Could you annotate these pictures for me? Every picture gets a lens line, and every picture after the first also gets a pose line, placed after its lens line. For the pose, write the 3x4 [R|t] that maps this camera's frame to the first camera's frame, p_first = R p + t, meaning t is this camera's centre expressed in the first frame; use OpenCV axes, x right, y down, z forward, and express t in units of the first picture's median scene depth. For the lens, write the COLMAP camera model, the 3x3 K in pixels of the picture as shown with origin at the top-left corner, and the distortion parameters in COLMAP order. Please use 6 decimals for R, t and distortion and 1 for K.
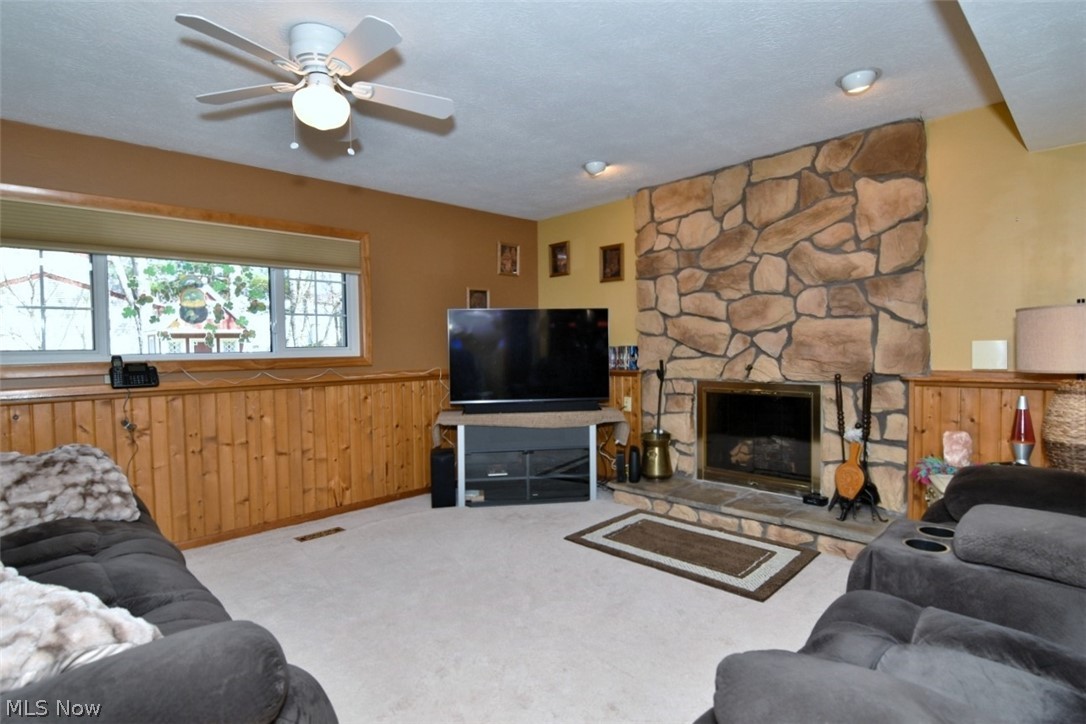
lens RADIAL K [[549.7, 0, 543.0], [0, 549.7, 362.0], [0, 0, 1]] dist [-0.000880, -0.000284]
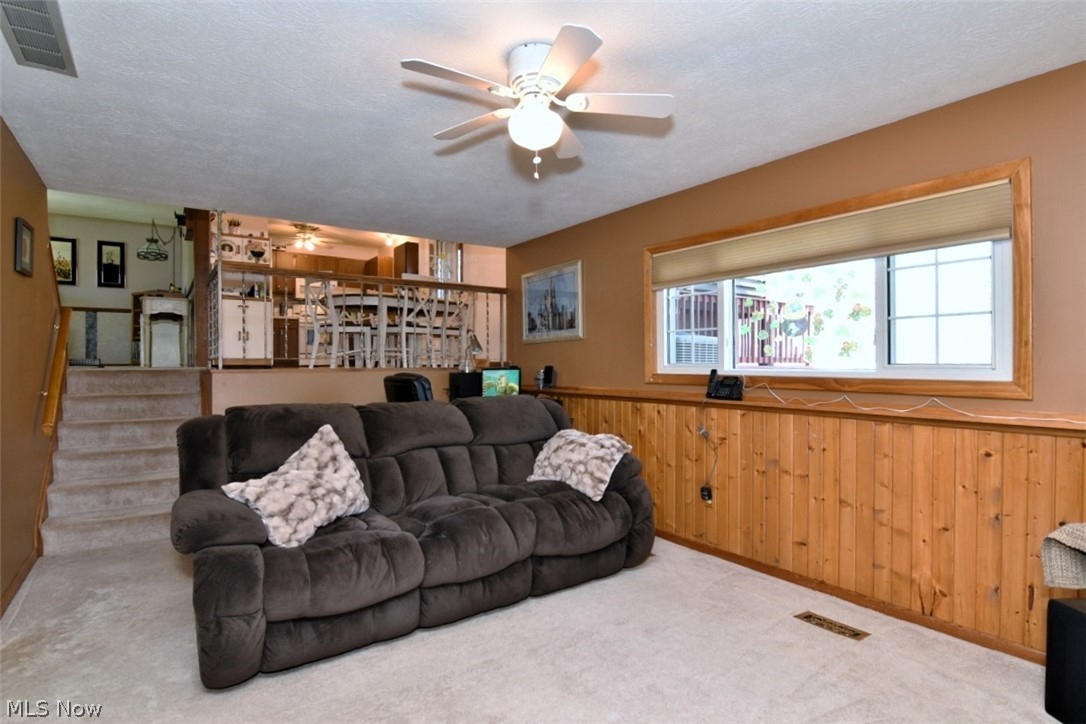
lens RADIAL K [[559.1, 0, 550.3], [0, 559.1, 362.6], [0, 0, 1]] dist [-0.000872, -0.000479]
pose [[-0.148529, 0.017126, -0.988760, 0.360904], [-0.023723, 0.999501, 0.020876, -0.036079], [0.988623, 0.026557, -0.148049, 0.726823]]
